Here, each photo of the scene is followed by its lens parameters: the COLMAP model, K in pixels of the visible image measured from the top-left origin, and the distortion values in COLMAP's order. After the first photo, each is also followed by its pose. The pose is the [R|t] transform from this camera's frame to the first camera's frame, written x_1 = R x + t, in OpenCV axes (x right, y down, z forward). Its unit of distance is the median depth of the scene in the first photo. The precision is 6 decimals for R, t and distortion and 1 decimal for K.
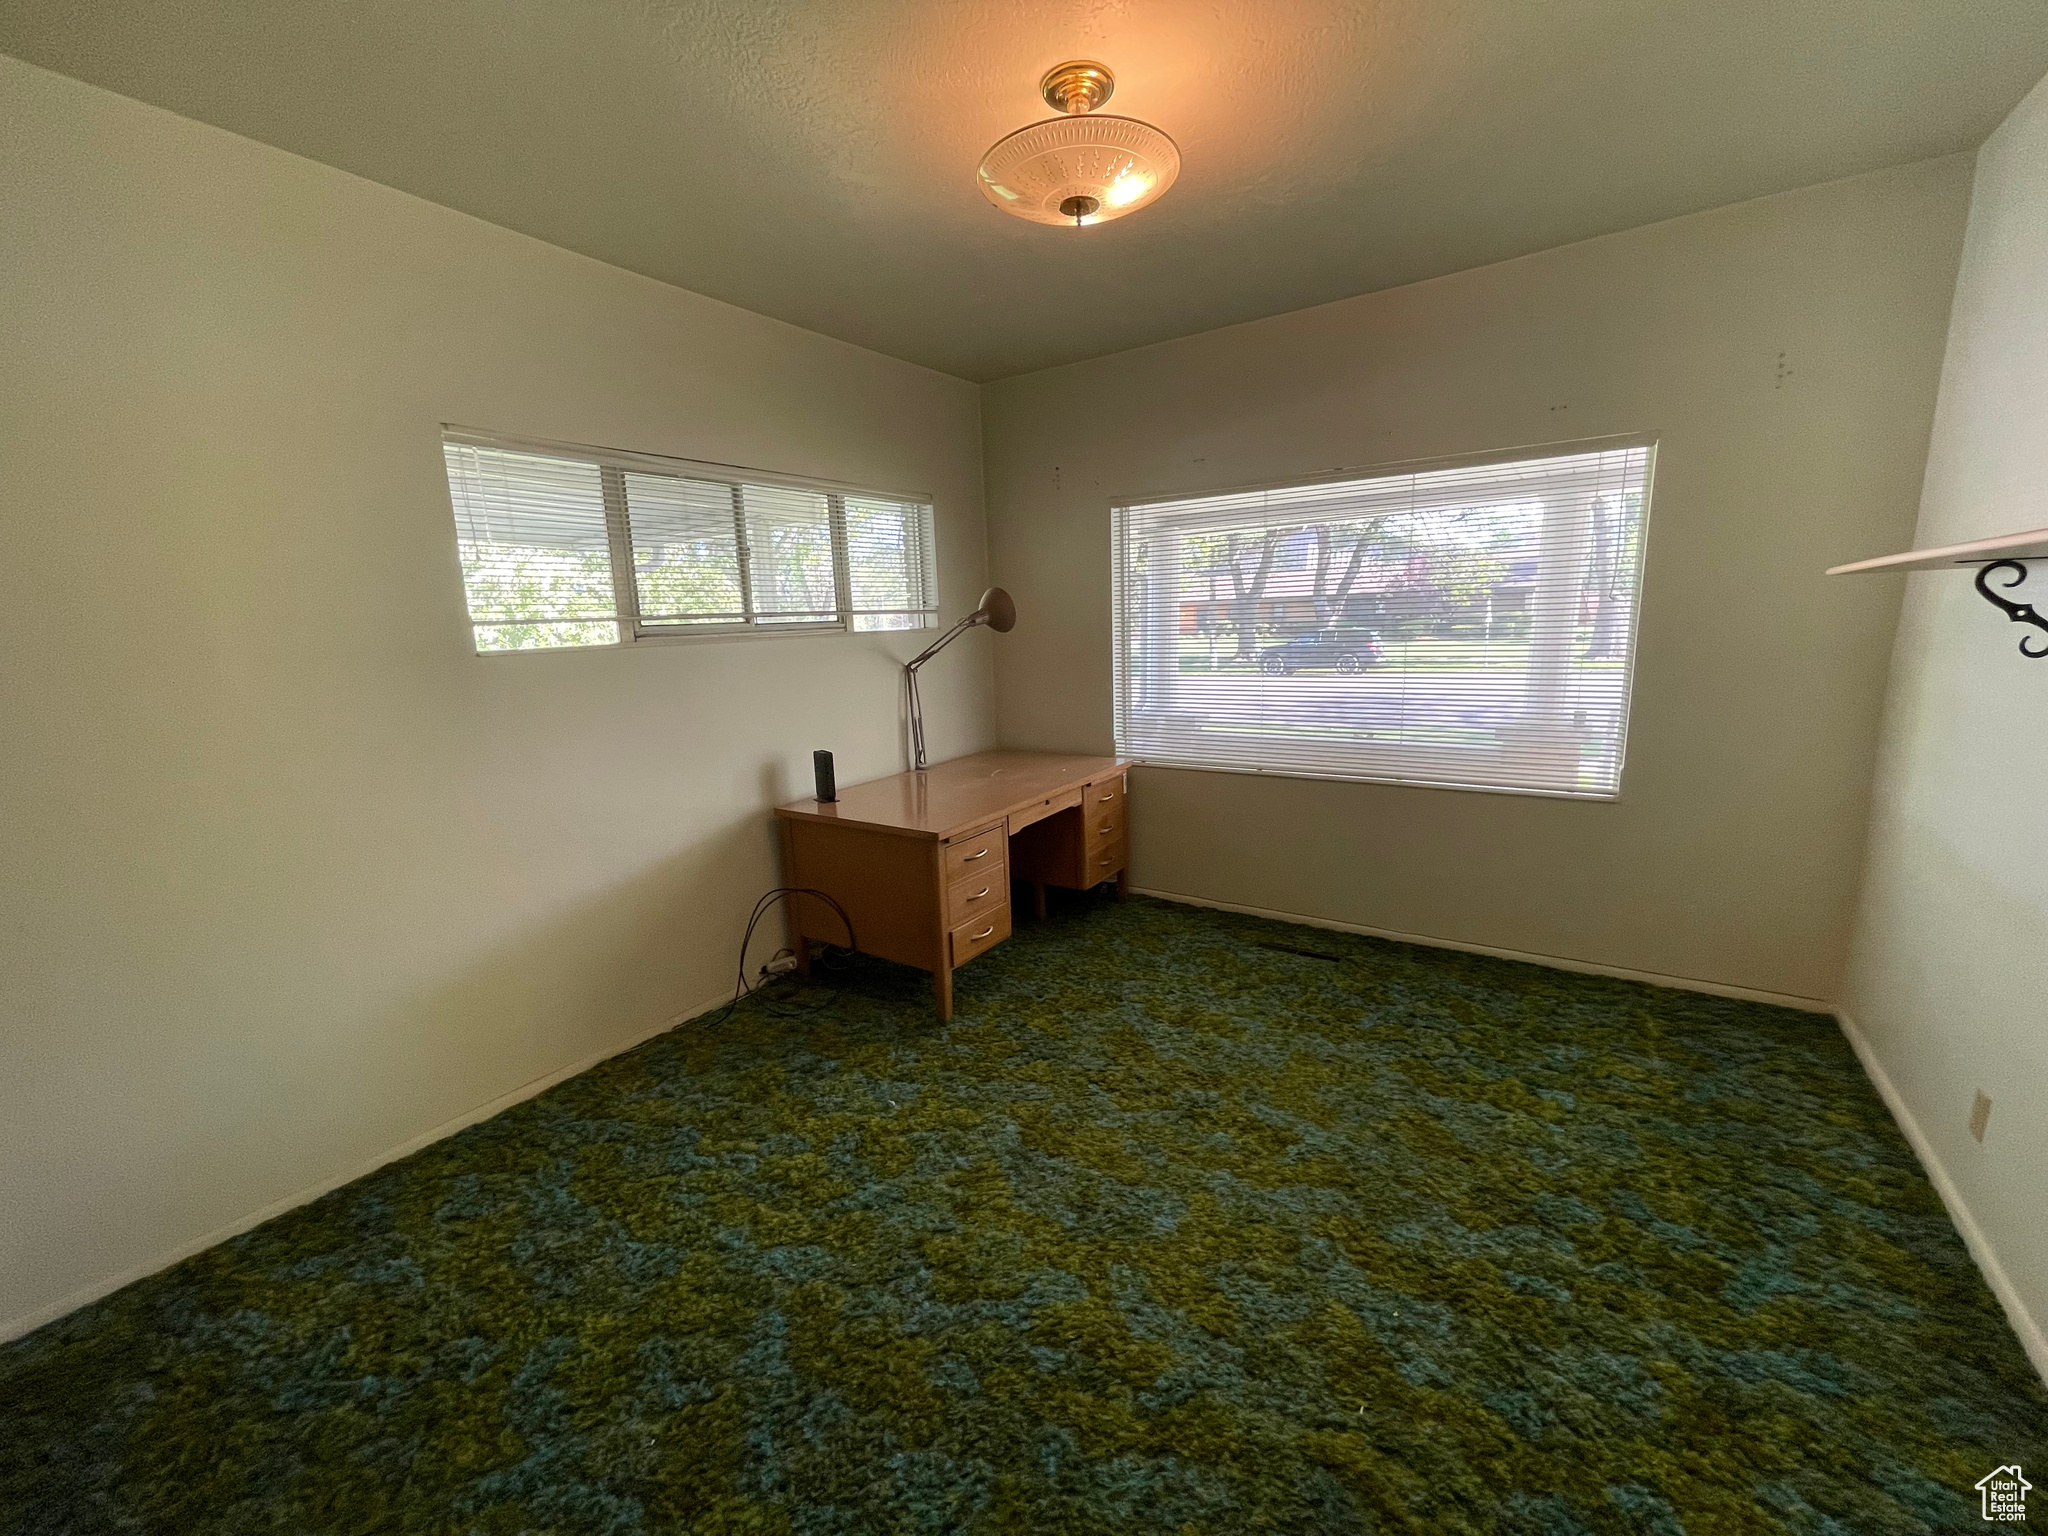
lens RADIAL K [[818.2, 0, 1024.0], [0, 818.2, 768.0], [0, 0, 1]] dist [0.001221, -0.000454]
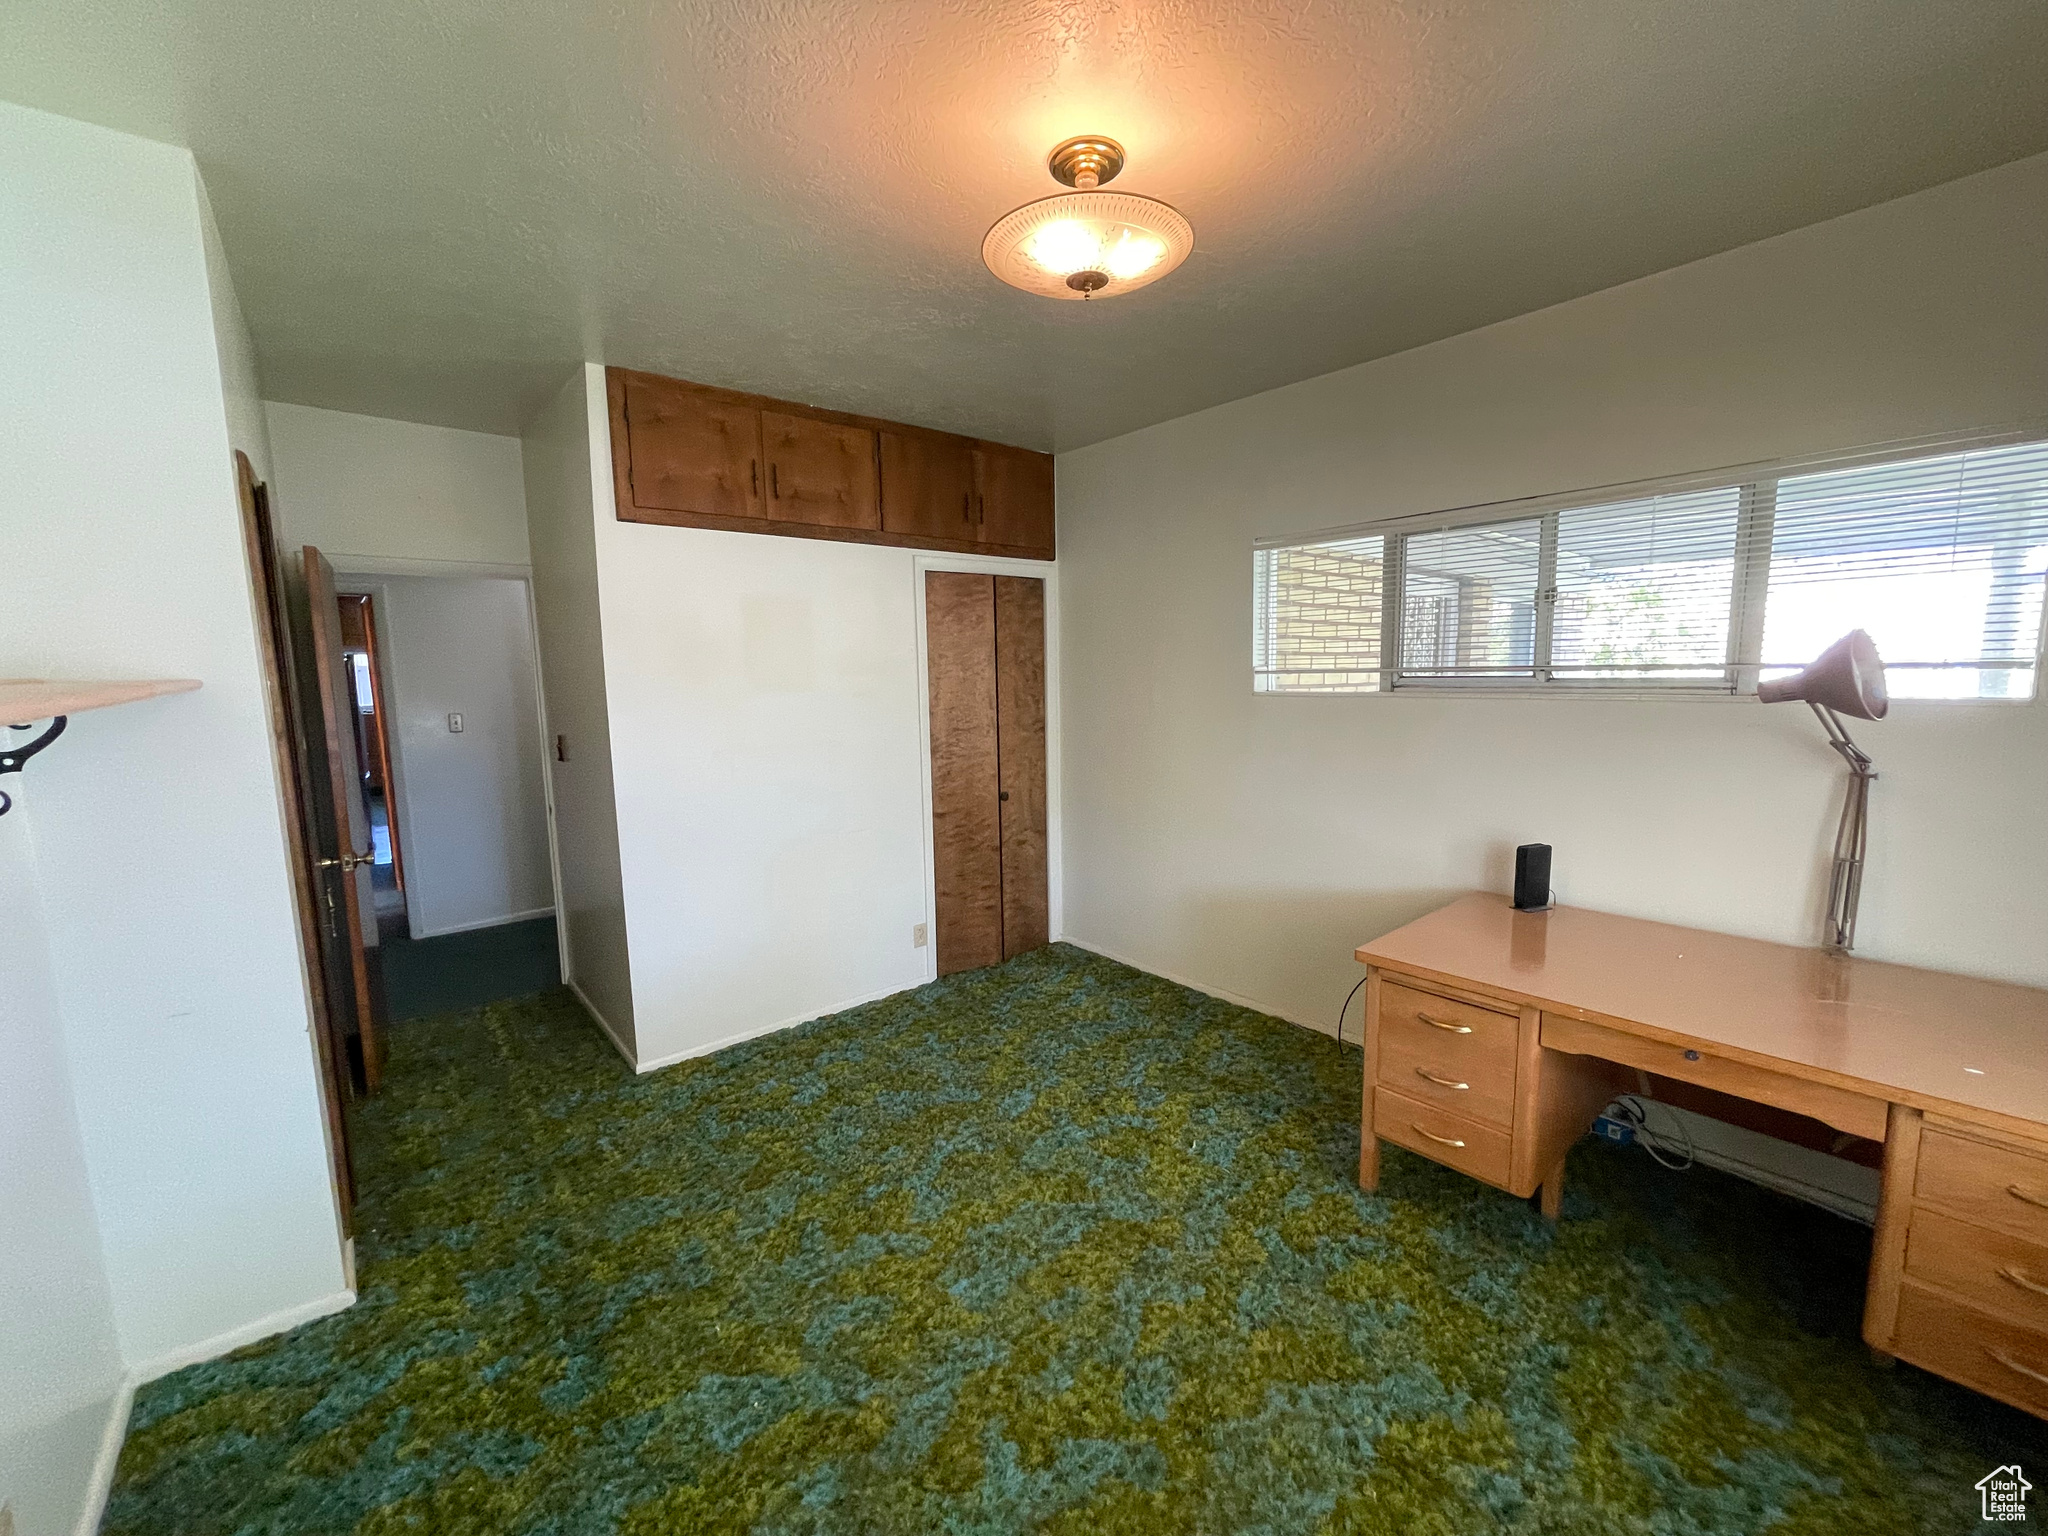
lens RADIAL K [[818.2, 0, 1024.0], [0, 818.2, 768.0], [0, 0, 1]] dist [0.001221, -0.000454]
pose [[-0.266224, 0.152175, -0.951823, 0.714066], [-0.155567, 0.967731, 0.198230, -0.198950], [0.951275, 0.200846, -0.233960, 0.826549]]
